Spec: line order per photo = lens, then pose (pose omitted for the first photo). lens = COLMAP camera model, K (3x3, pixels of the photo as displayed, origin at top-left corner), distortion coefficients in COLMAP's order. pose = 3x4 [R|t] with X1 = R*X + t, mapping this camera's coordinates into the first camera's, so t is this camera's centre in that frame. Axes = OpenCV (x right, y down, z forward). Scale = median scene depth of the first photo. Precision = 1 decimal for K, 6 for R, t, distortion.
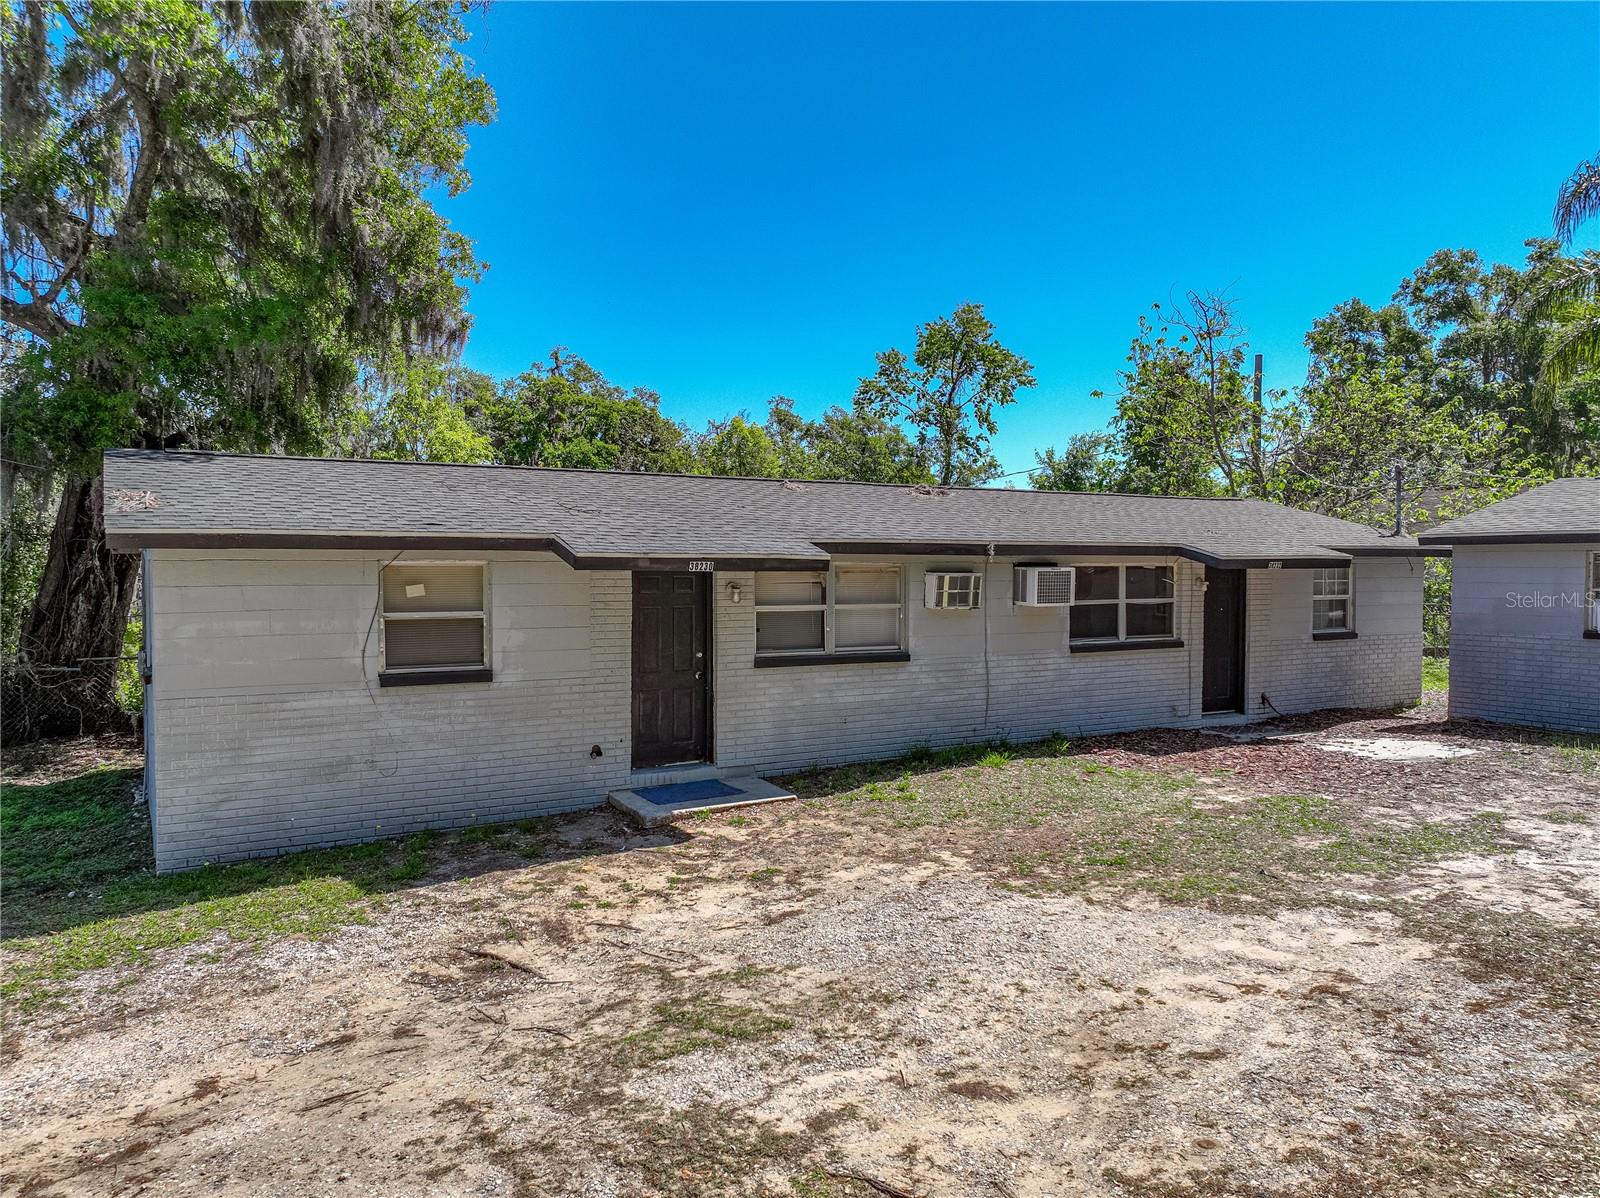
lens RADIAL K [[1152.5, 0, 801.7], [0, 1152.5, 601.7], [0, 0, 1]] dist [0.000143, 0.017913]
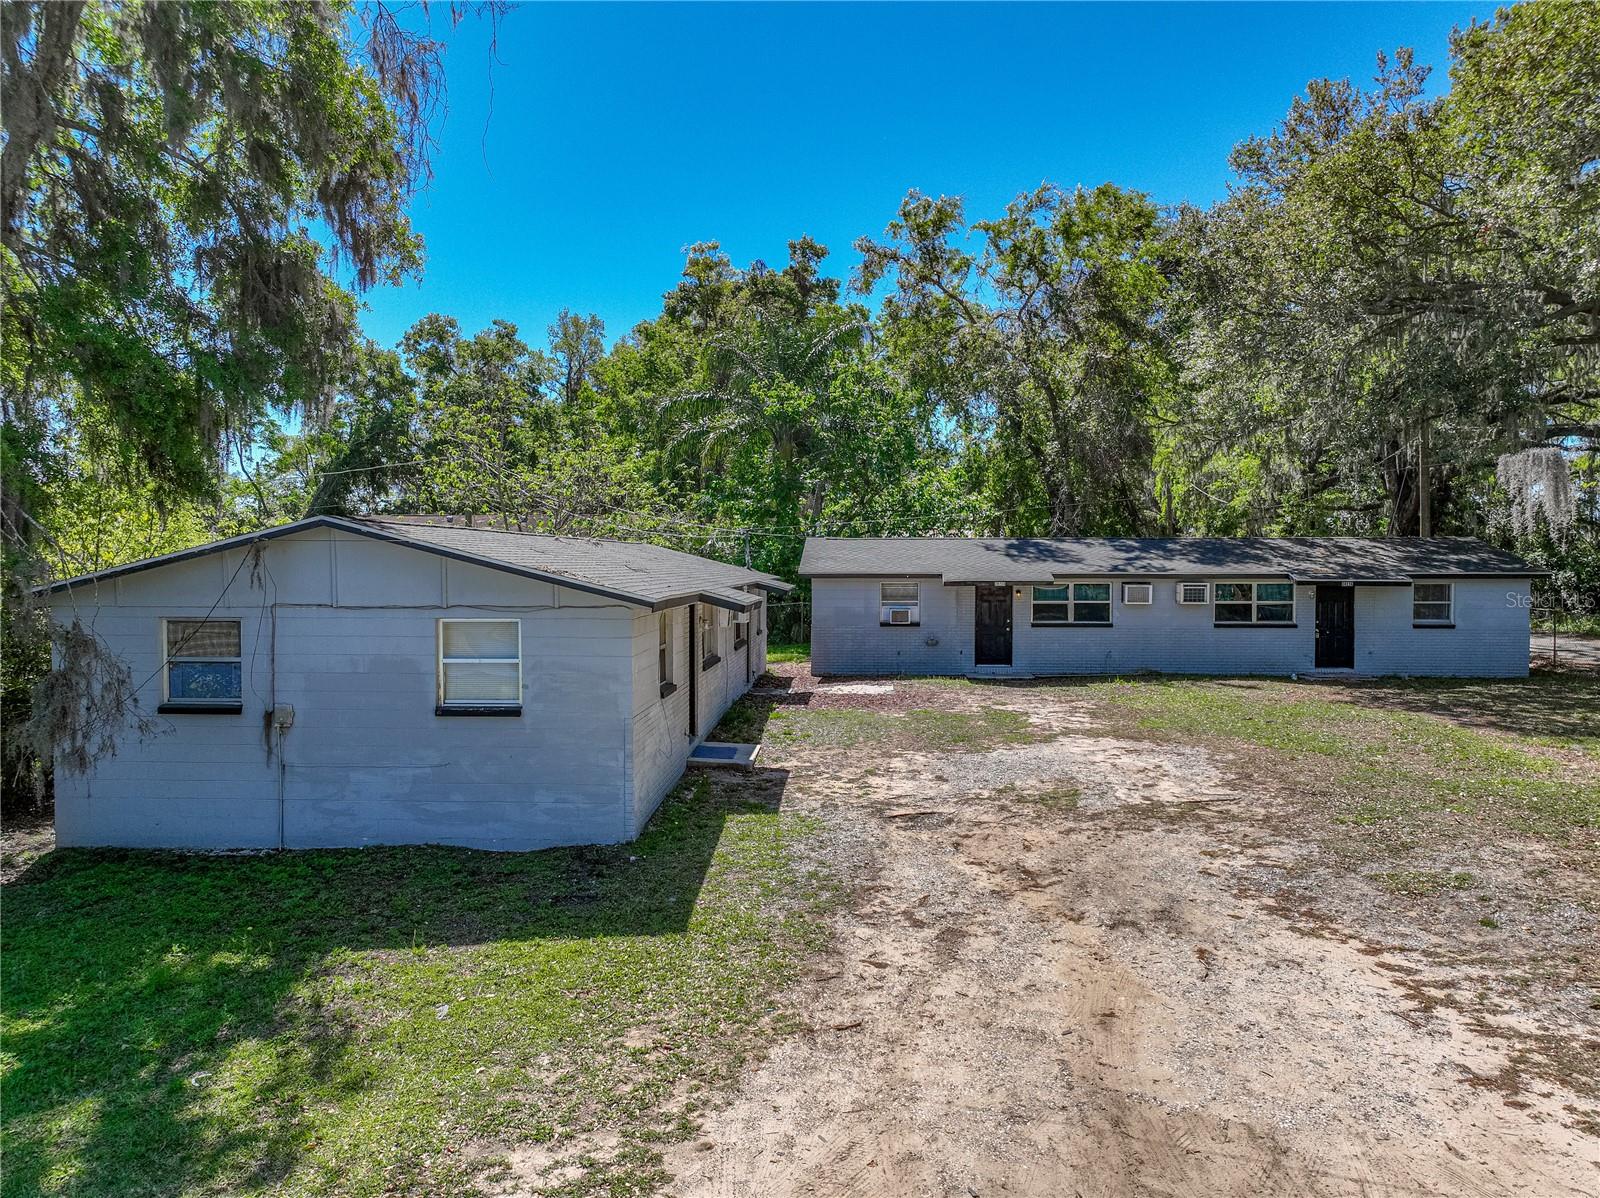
lens RADIAL K [[1152.5, 0, 801.7], [0, 1152.5, 601.7], [0, 0, 1]] dist [0.000143, 0.017913]
pose [[0.555877, -0.030226, 0.830715, -1.166811], [0.028323, 0.999447, 0.017413, -0.055323], [-0.830782, 0.013849, 0.556426, 0.028094]]
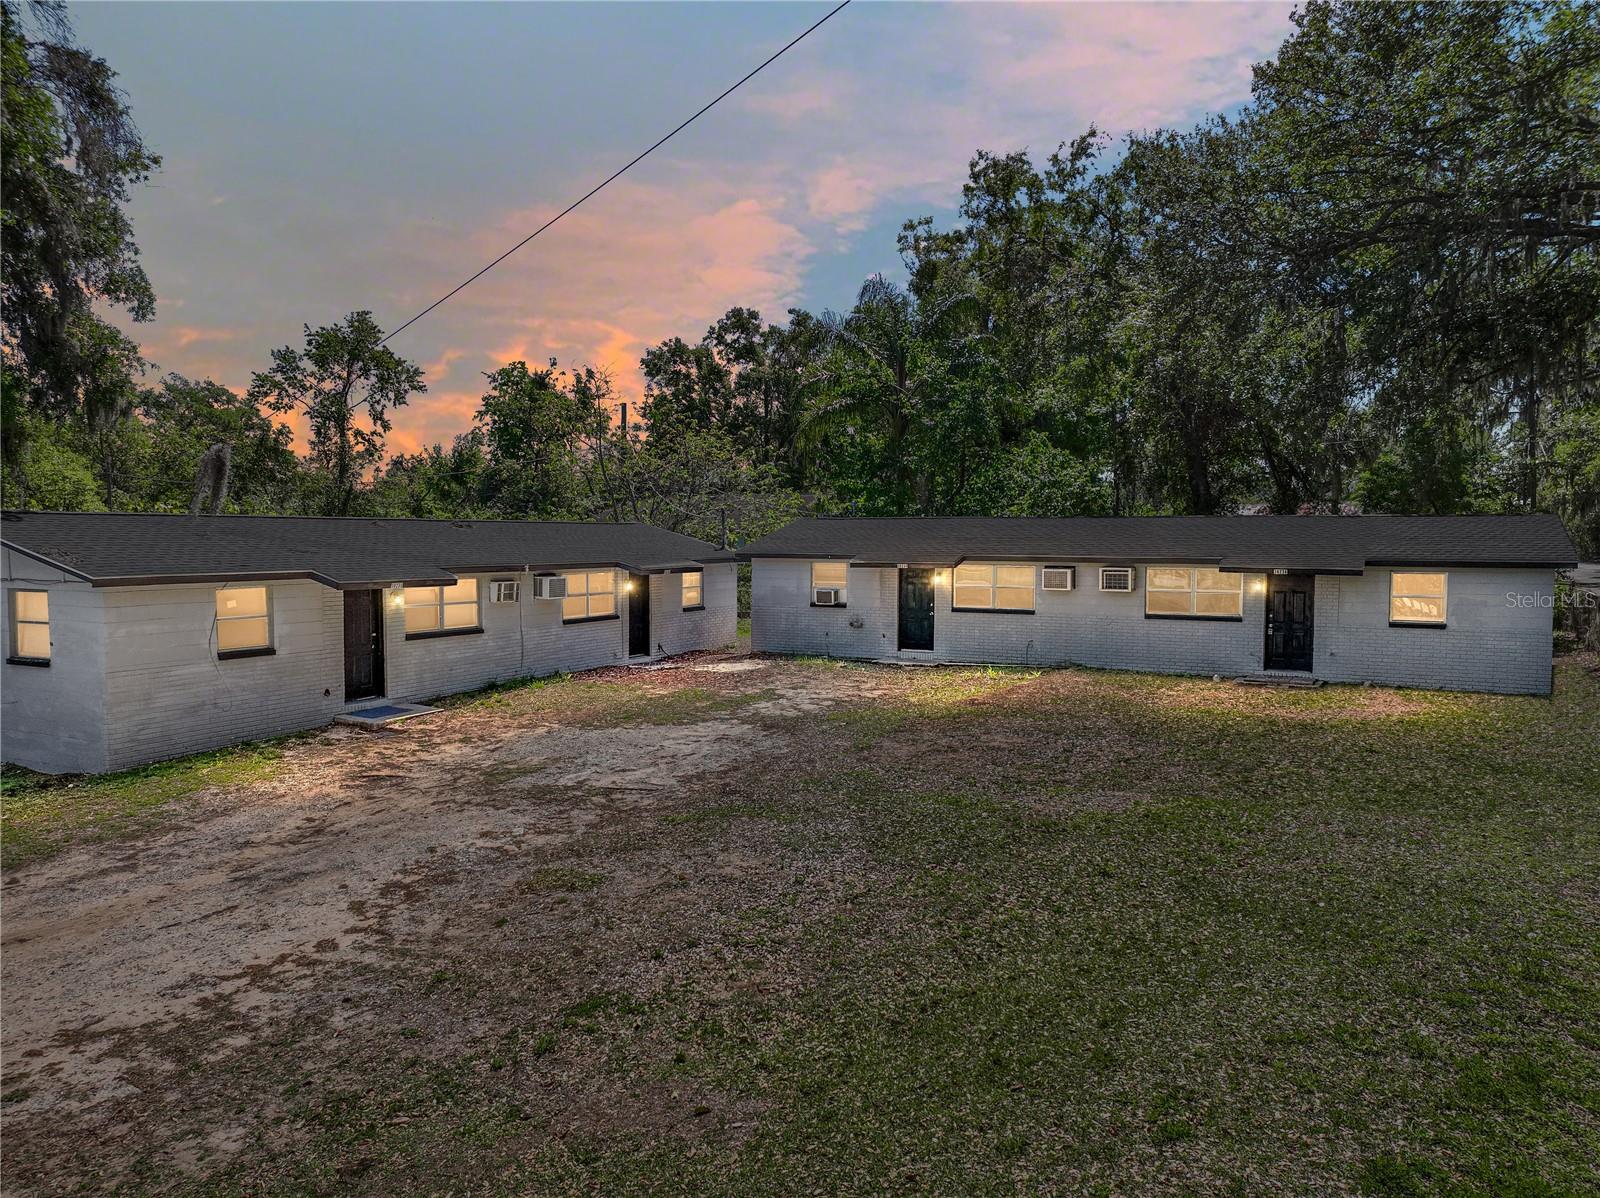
lens RADIAL K [[1152.5, 0, 801.7], [0, 1152.5, 601.7], [0, 0, 1]] dist [0.000143, 0.017913]
pose [[0.845937, -0.029598, 0.532460, -0.431300], [0.015298, 0.999395, 0.031250, -0.043464], [-0.533063, -0.018290, 0.845878, -0.738675]]
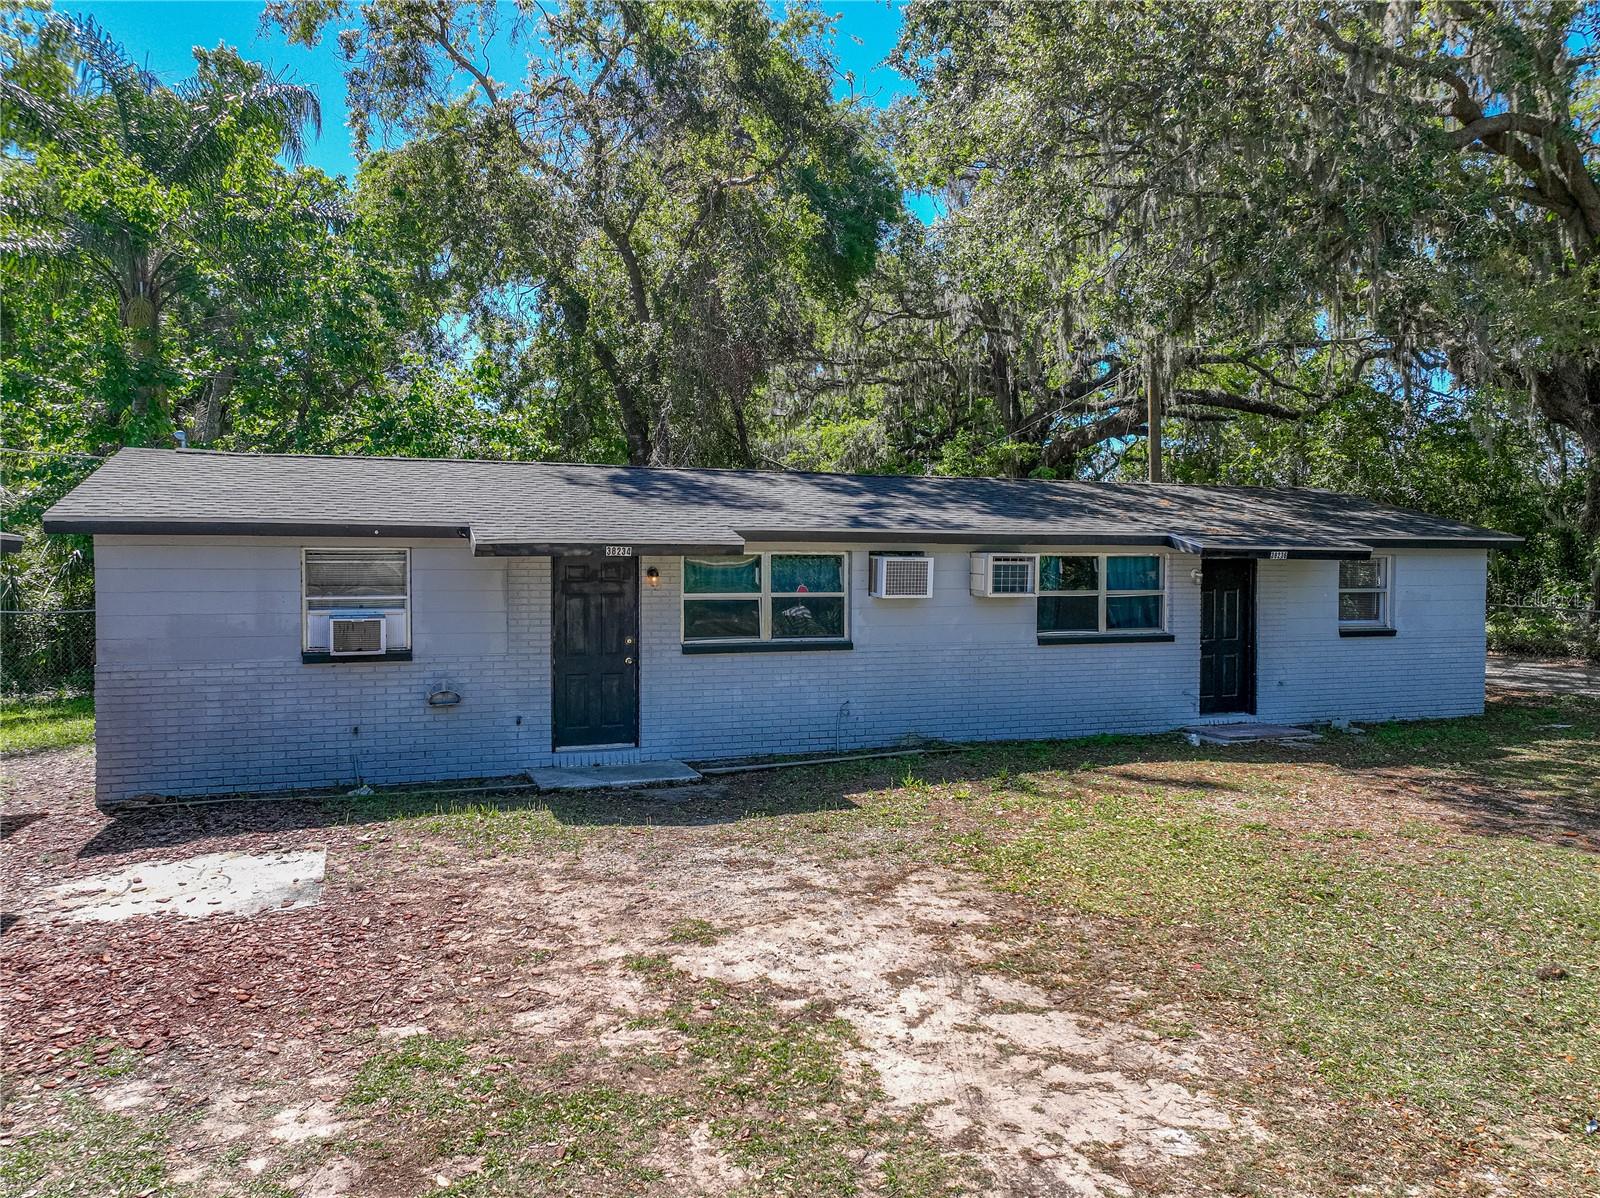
lens RADIAL K [[1152.5, 0, 801.7], [0, 1152.5, 601.7], [0, 0, 1]] dist [0.000143, 0.017913]
pose [[0.164817, -0.034723, 0.985713, -0.007626], [0.028670, 0.999126, 0.030402, -0.025030], [-0.985907, 0.023249, 0.165669, 0.638343]]
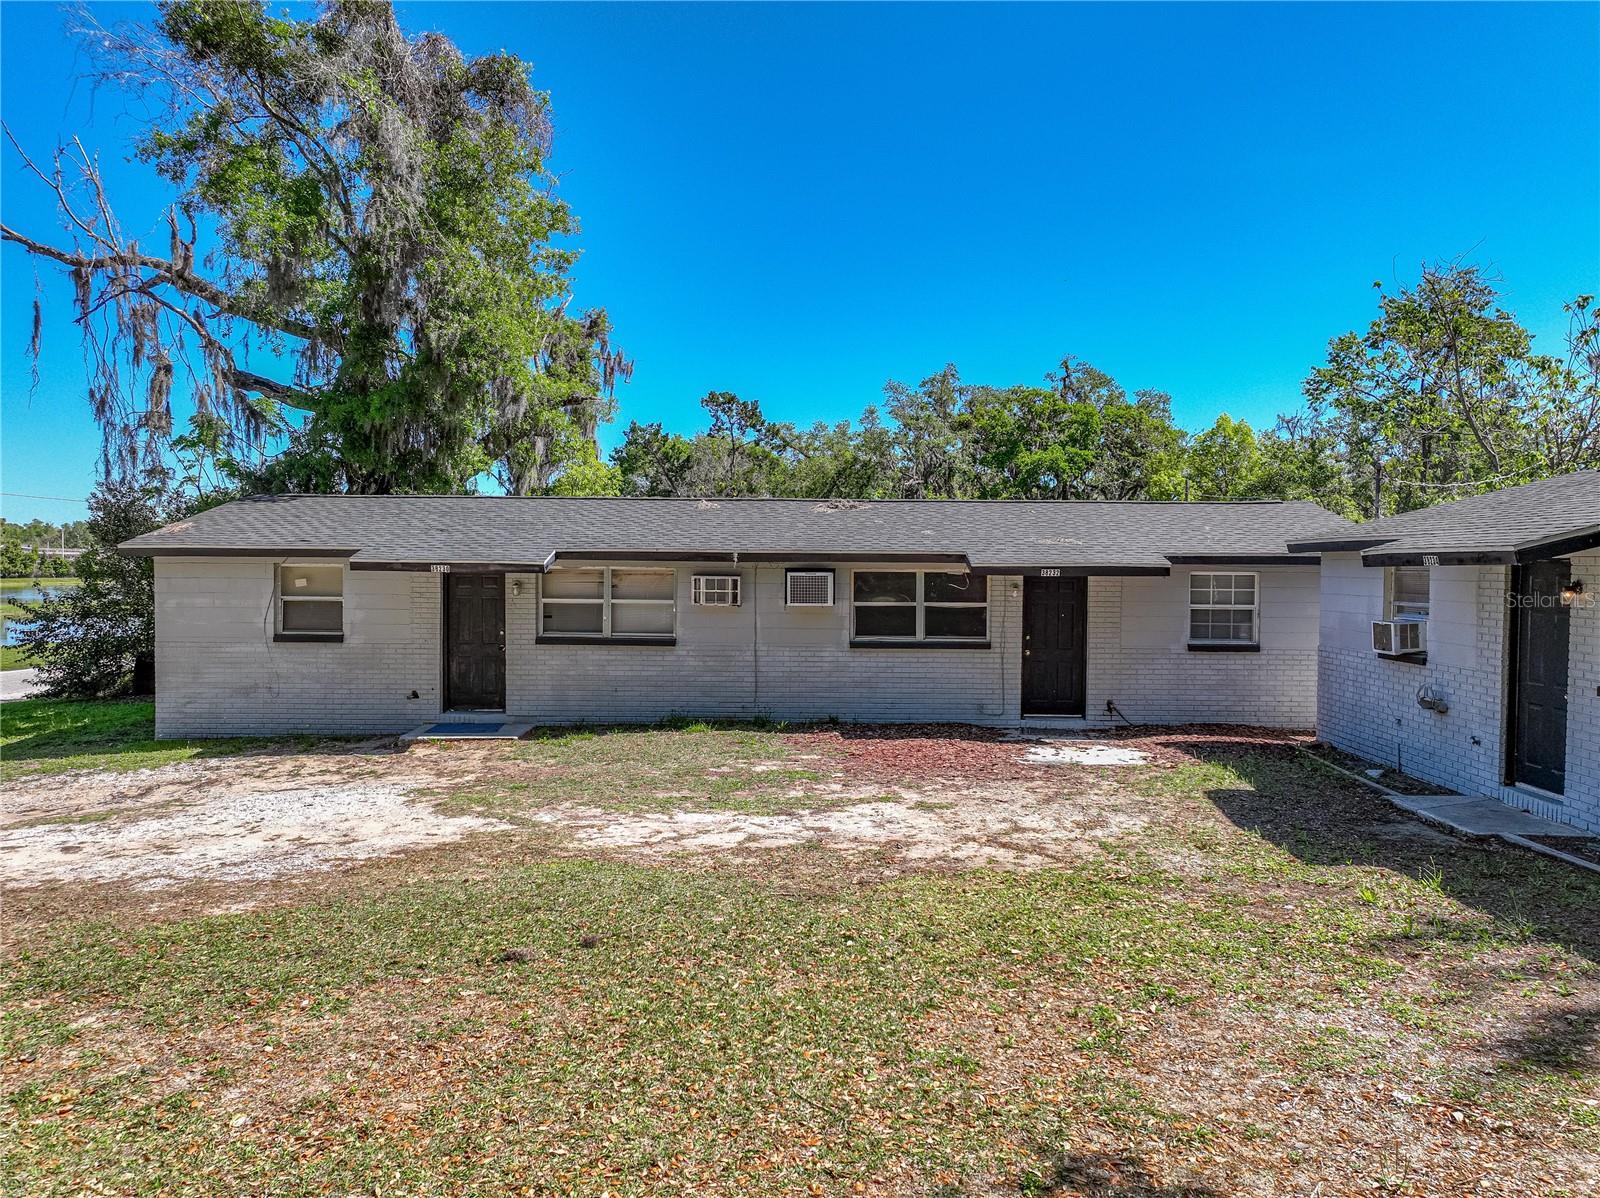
lens RADIAL K [[1152.5, 0, 801.7], [0, 1152.5, 601.7], [0, 0, 1]] dist [0.000143, 0.017913]
pose [[0.851856, 0.022803, -0.523280, 0.874521], [-0.024005, 0.999702, 0.004486, -0.005706], [0.523226, 0.008740, 0.852149, 0.008091]]
